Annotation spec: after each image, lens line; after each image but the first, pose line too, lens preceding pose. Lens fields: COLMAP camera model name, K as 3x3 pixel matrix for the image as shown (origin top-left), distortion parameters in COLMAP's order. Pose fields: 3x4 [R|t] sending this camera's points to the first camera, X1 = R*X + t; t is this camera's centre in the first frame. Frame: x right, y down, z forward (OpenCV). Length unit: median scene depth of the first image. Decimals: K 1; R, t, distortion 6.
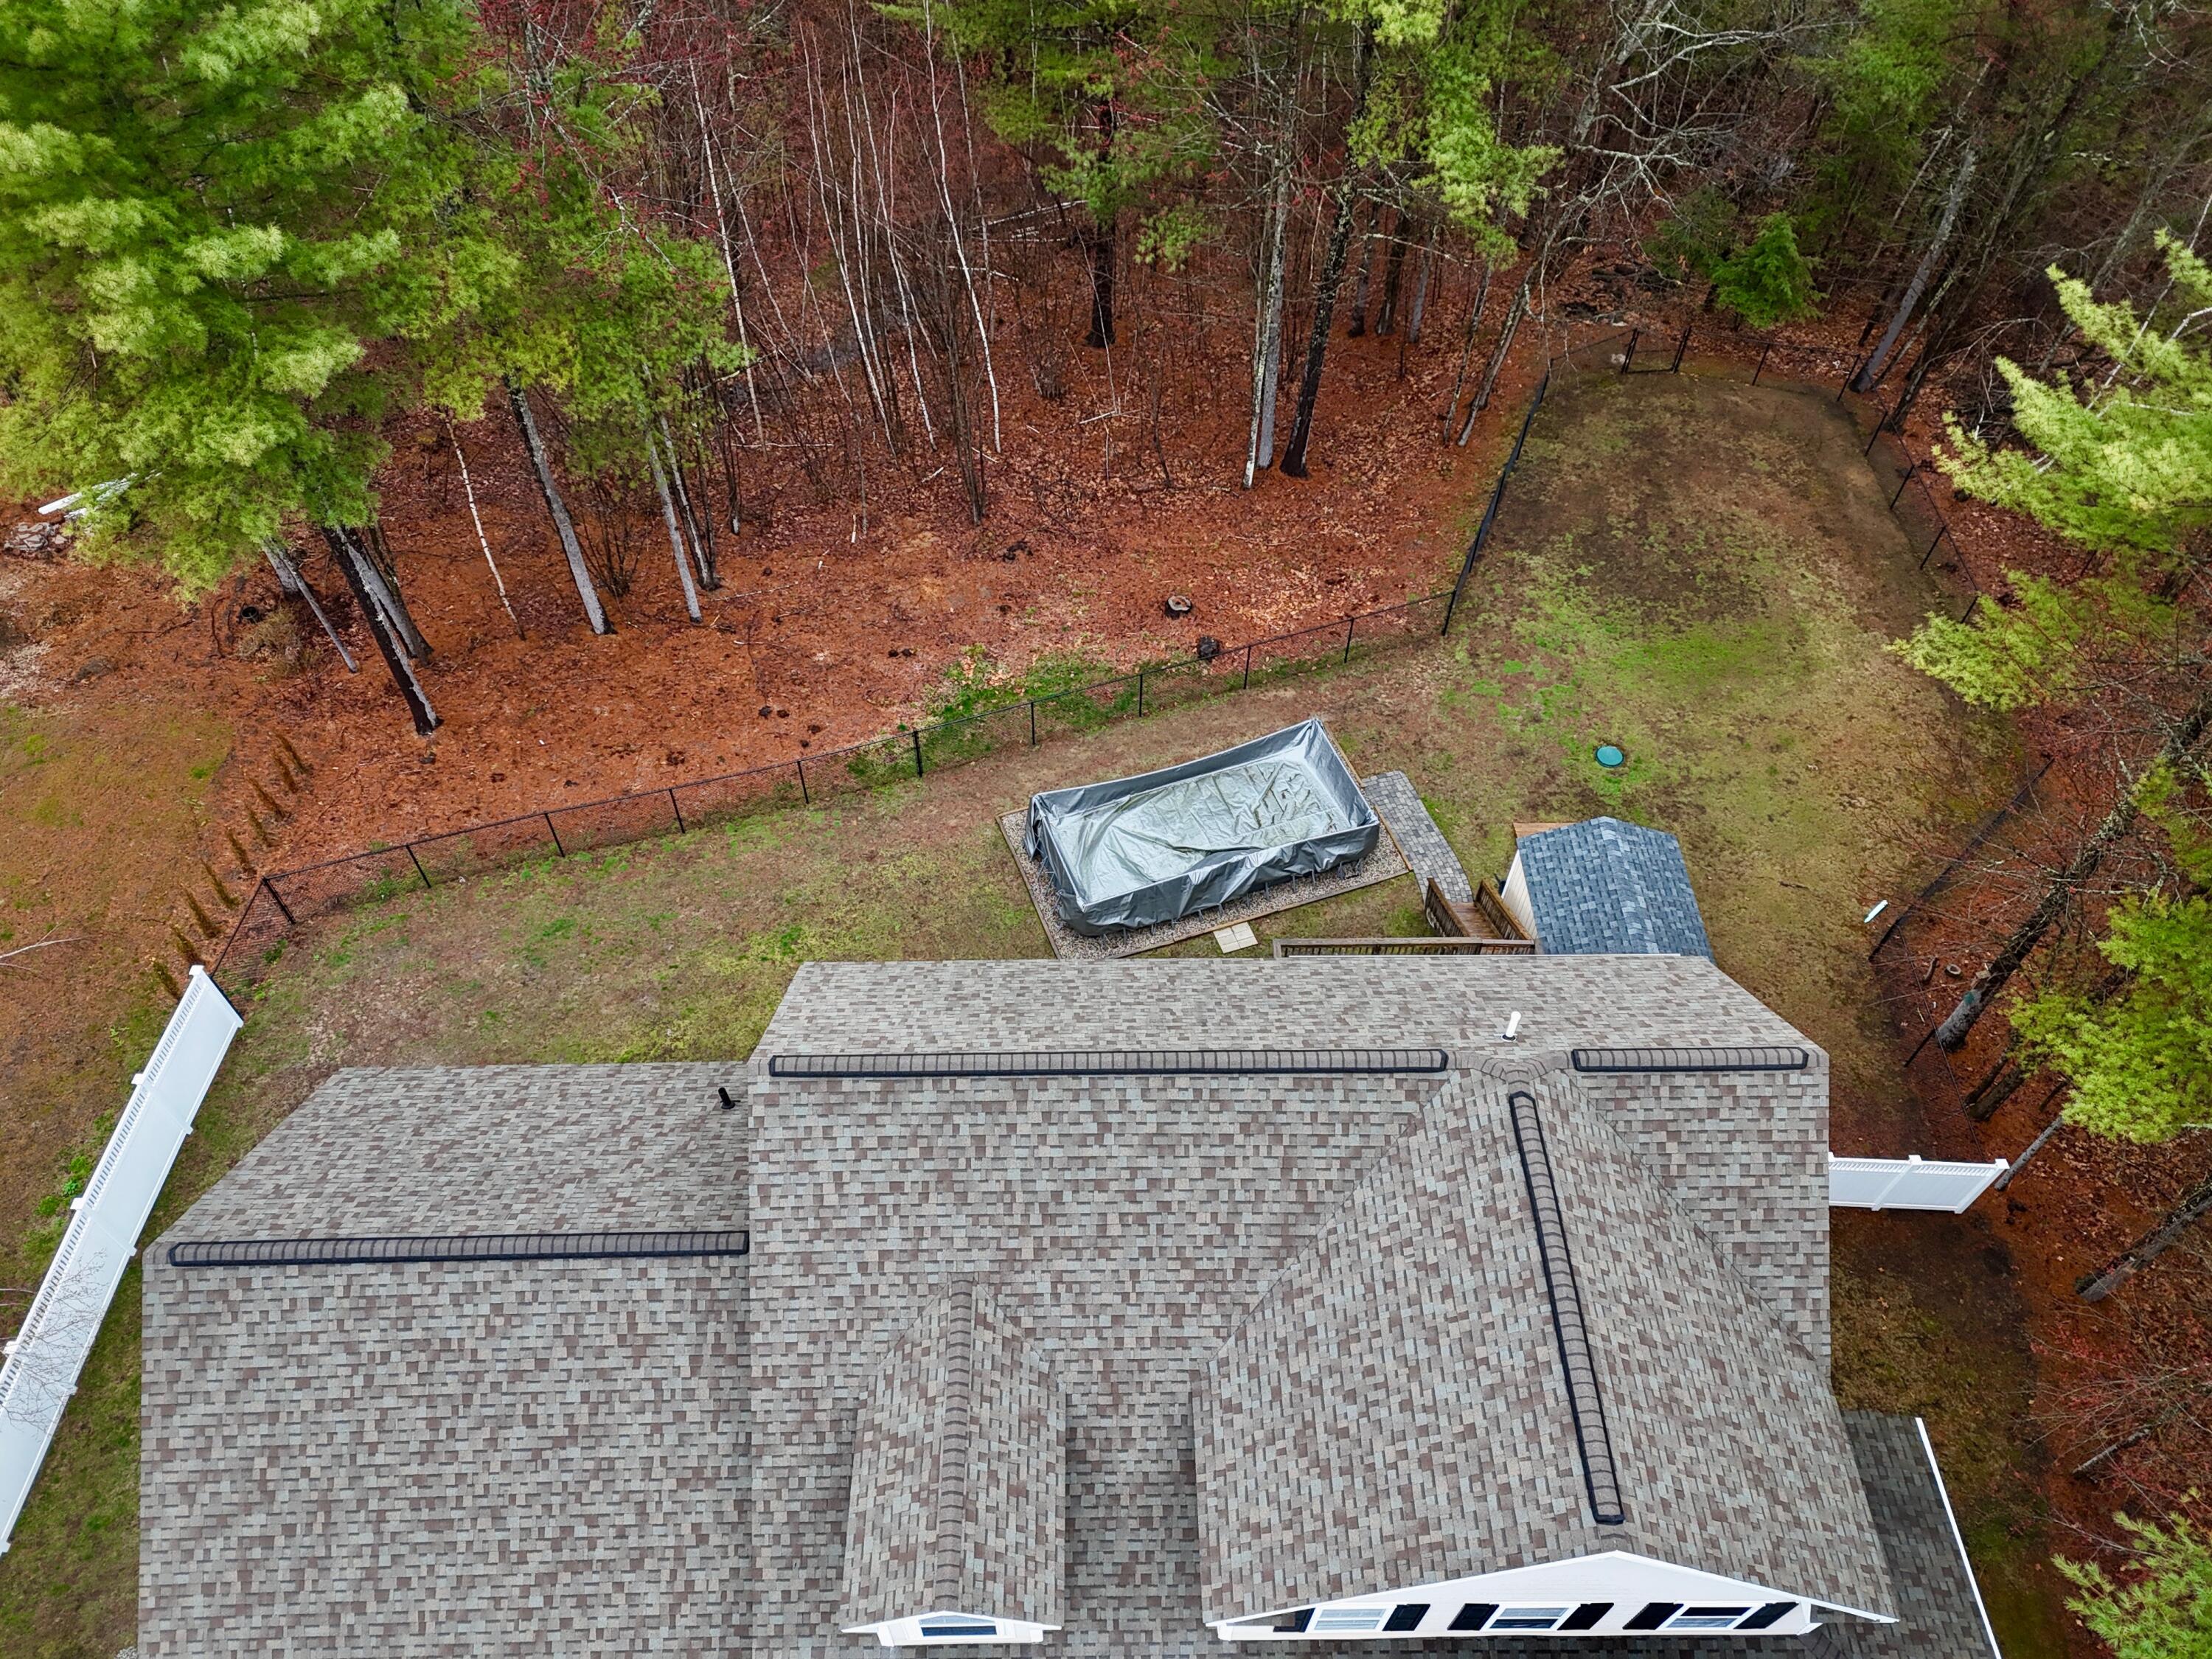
lens RADIAL K [[1620.1, 0, 1114.8], [0, 1620.1, 830.6], [0, 0, 1]] dist [0.083637, -0.068003]
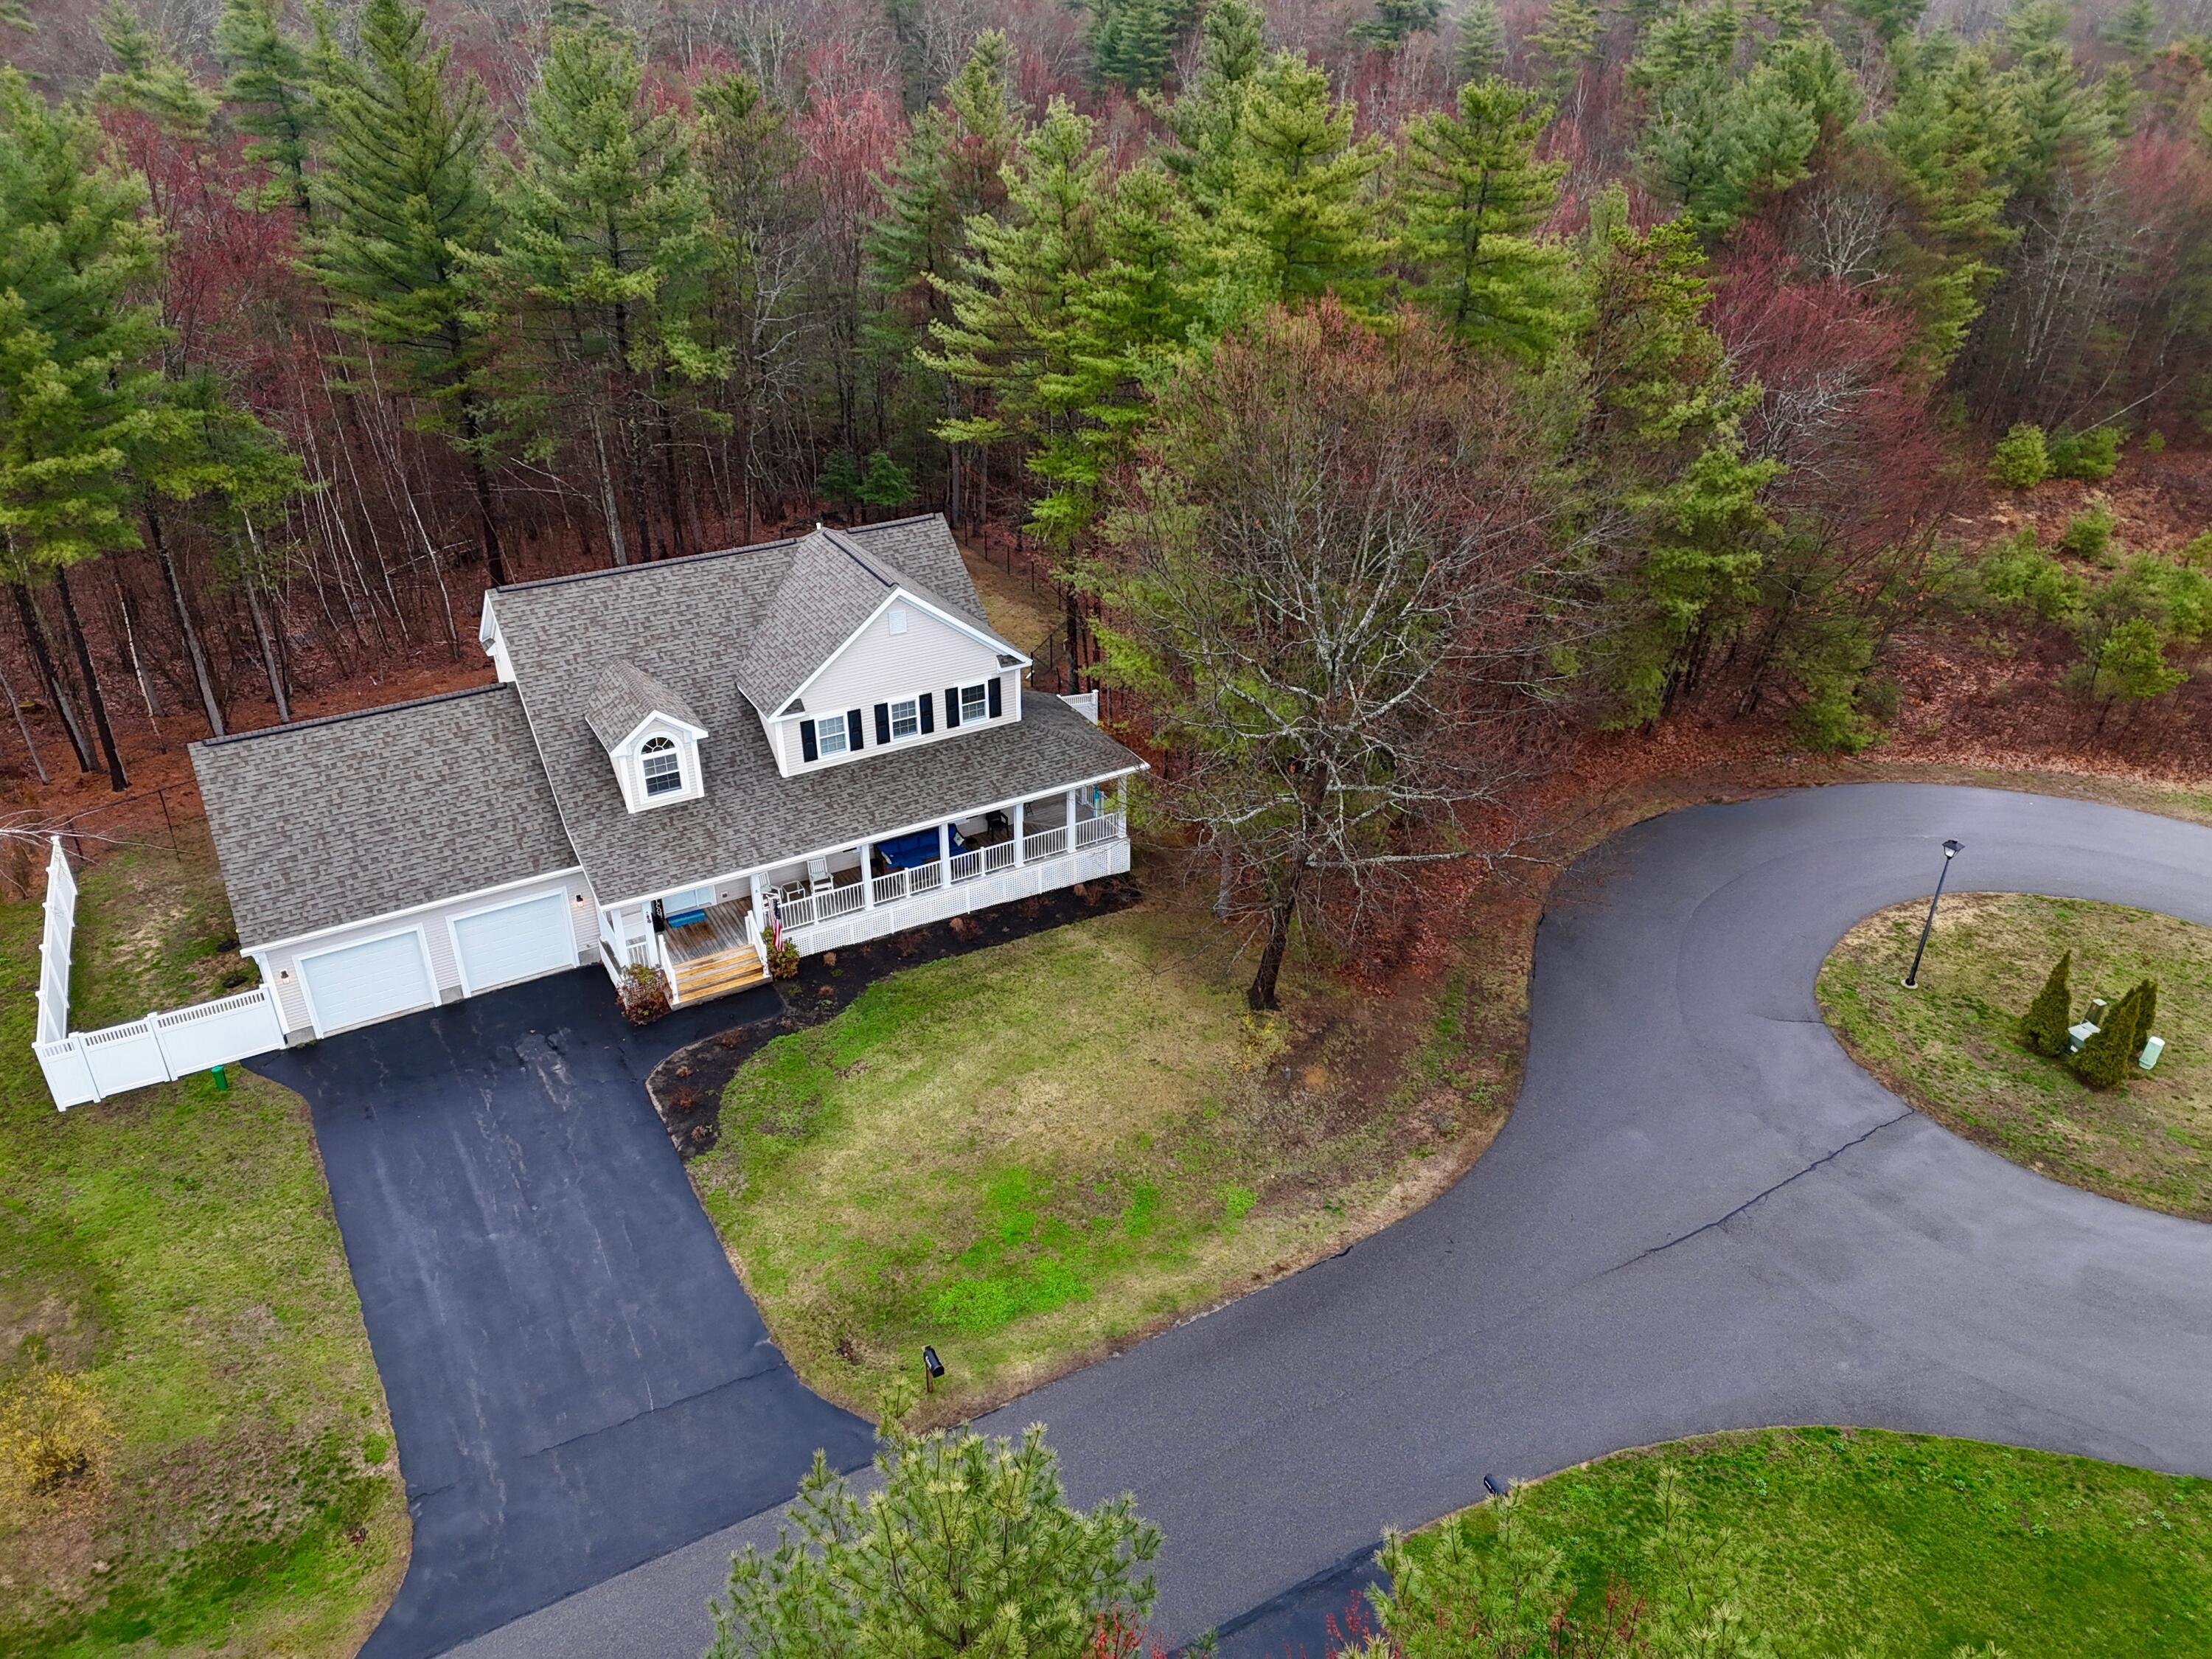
lens RADIAL K [[1620.1, 0, 1114.8], [0, 1620.1, 830.6], [0, 0, 1]] dist [0.083637, -0.068003]
pose [[0.876803, -0.250420, 0.410495, -0.450985], [0.386736, 0.874562, -0.292533, 1.339188], [-0.285747, 0.415247, 0.863666, -0.961446]]
